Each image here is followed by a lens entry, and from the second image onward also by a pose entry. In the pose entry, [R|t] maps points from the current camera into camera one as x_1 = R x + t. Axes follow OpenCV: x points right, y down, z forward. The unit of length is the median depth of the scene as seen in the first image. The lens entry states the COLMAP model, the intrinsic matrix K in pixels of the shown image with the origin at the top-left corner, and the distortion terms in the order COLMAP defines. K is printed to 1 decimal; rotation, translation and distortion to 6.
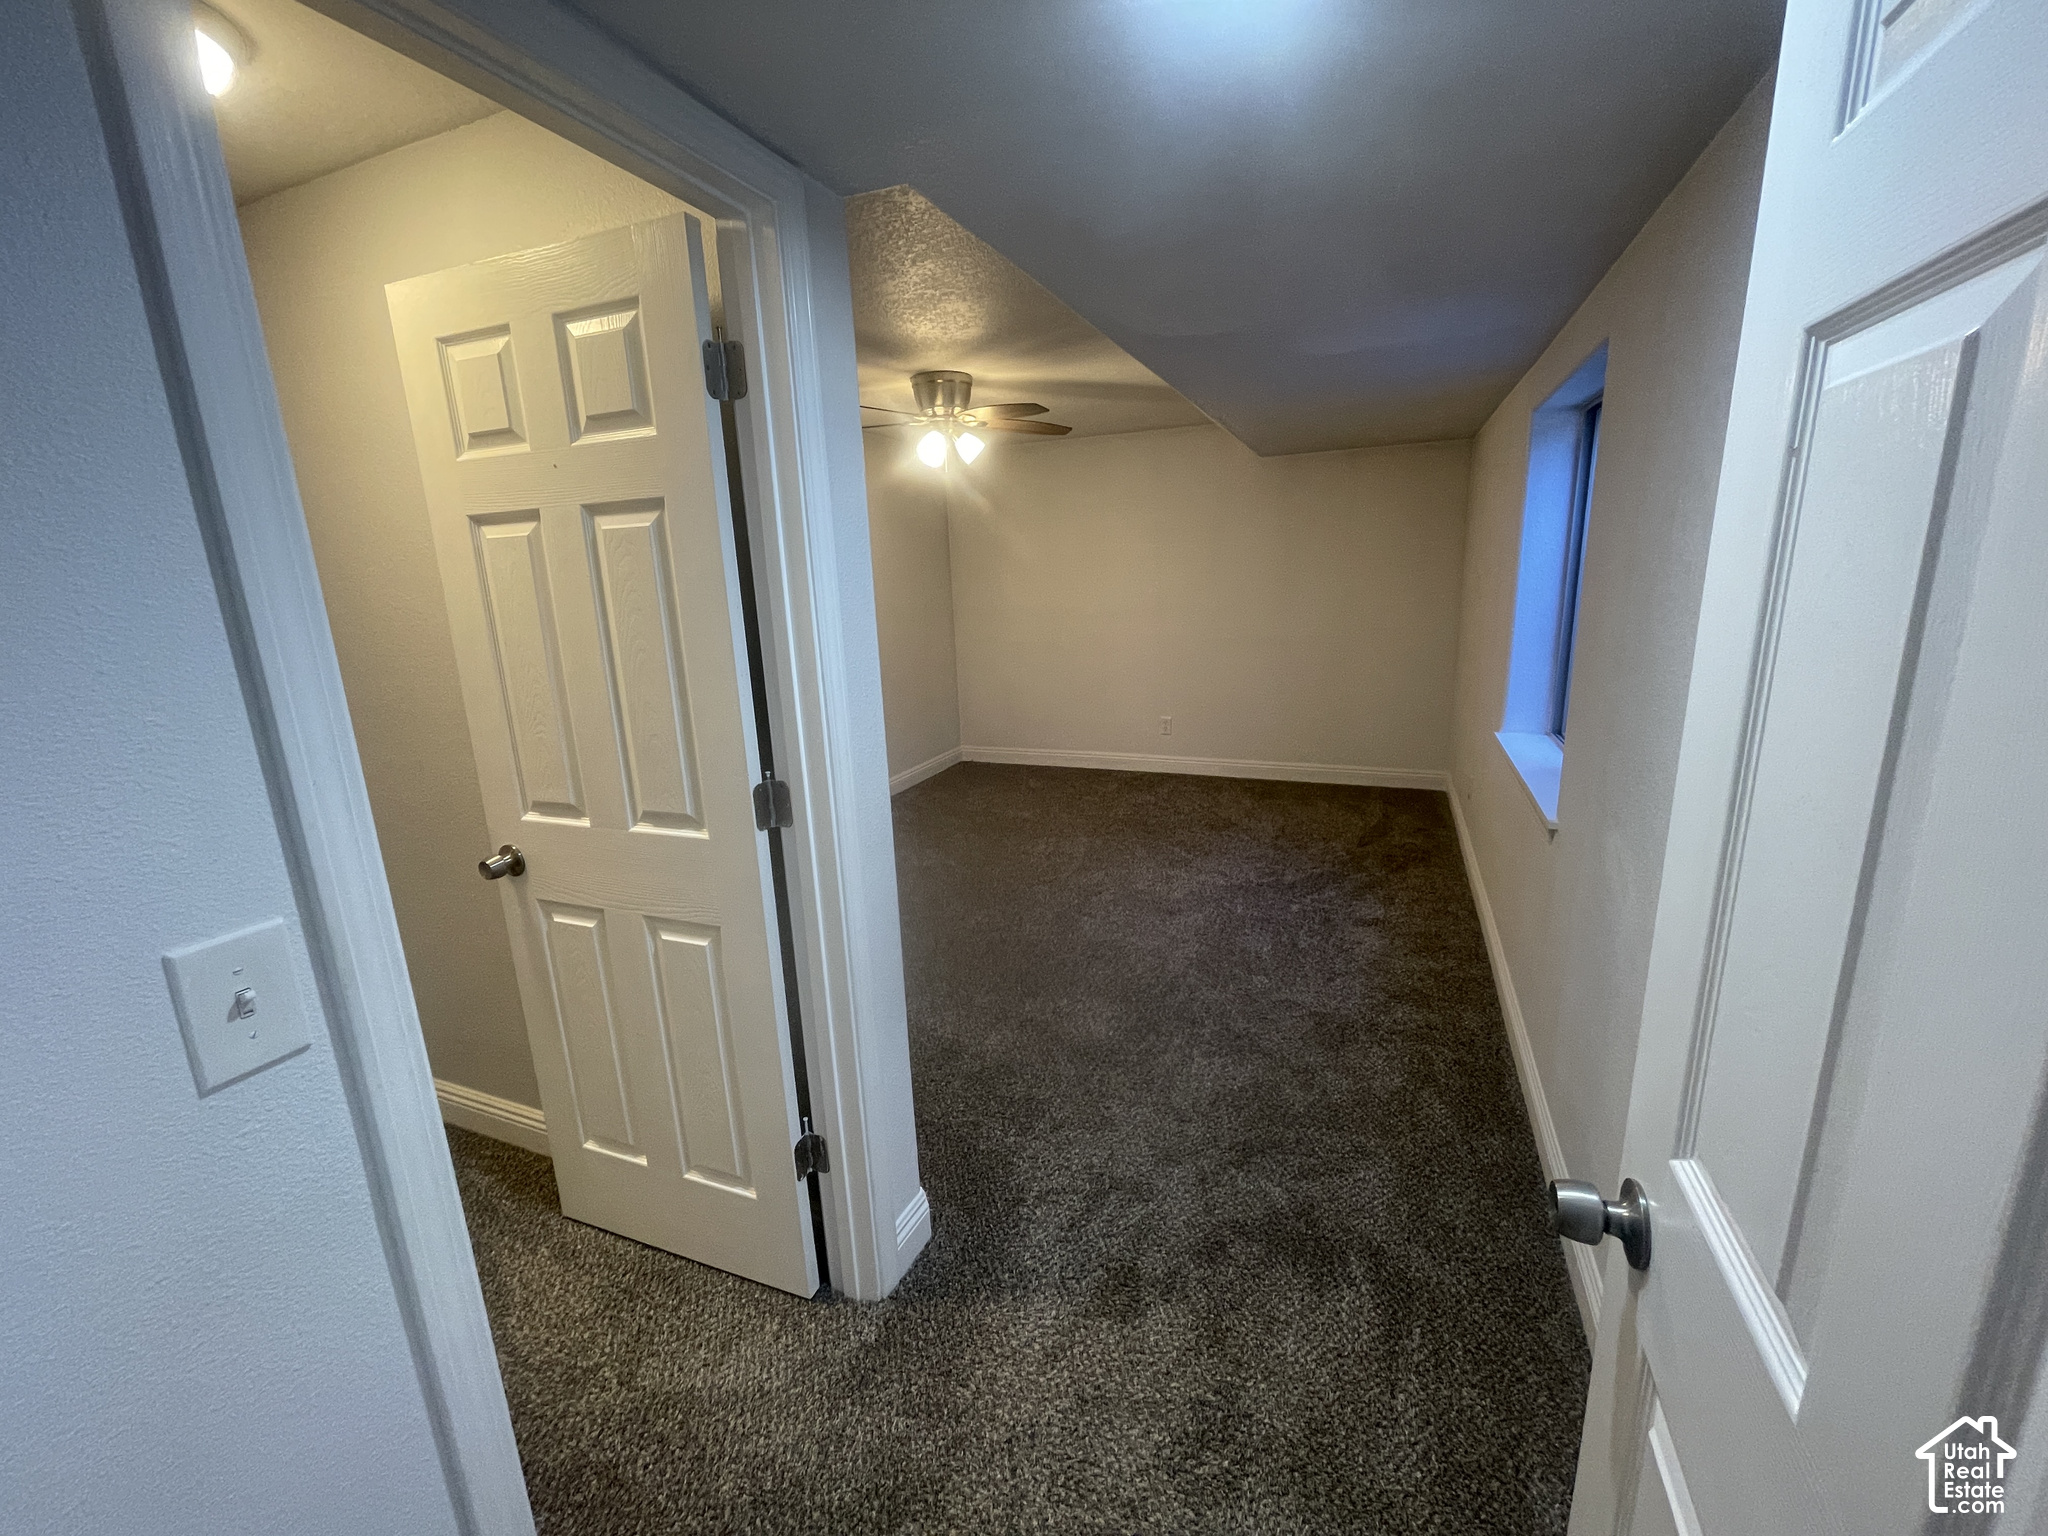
lens RADIAL K [[833.8, 0, 1020.0], [0, 833.8, 770.0], [0, 0, 1]] dist [-0.001533, 0.000075]
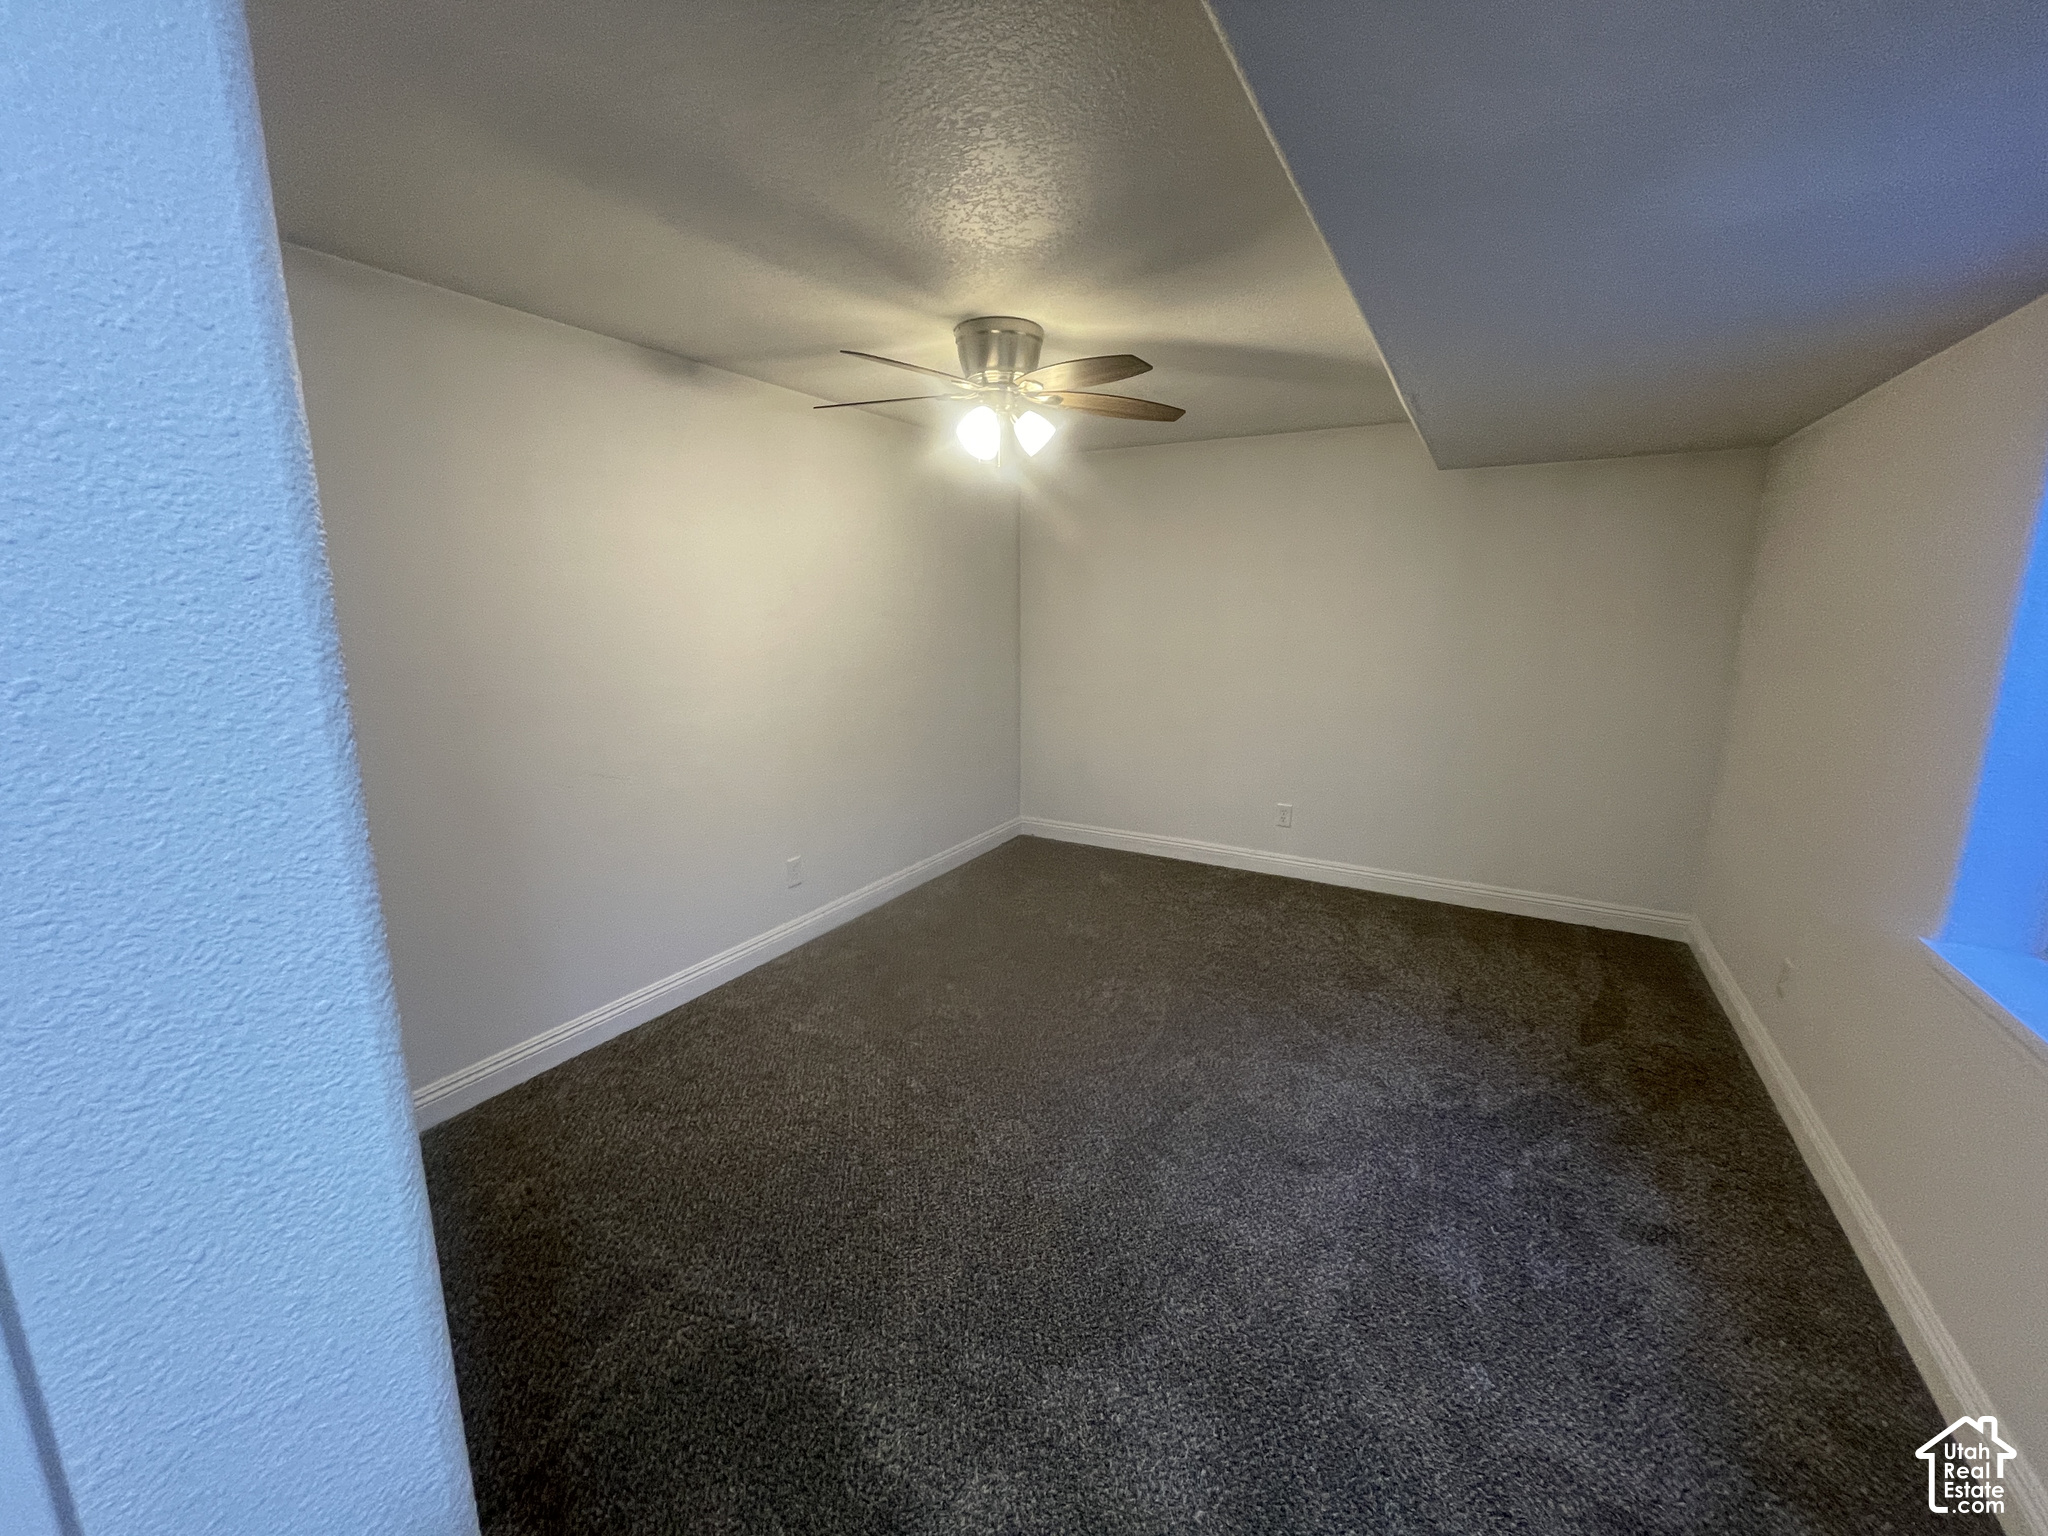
lens RADIAL K [[833.8, 0, 1023.0], [0, 833.8, 760.0], [0, 0, 1]] dist [-0.001533, 0.000075]
pose [[0.992920, 0.063519, -0.100379, 0.016563], [-0.067681, 0.996959, -0.038618, -0.091264], [0.097621, 0.045138, 0.994200, 0.332558]]
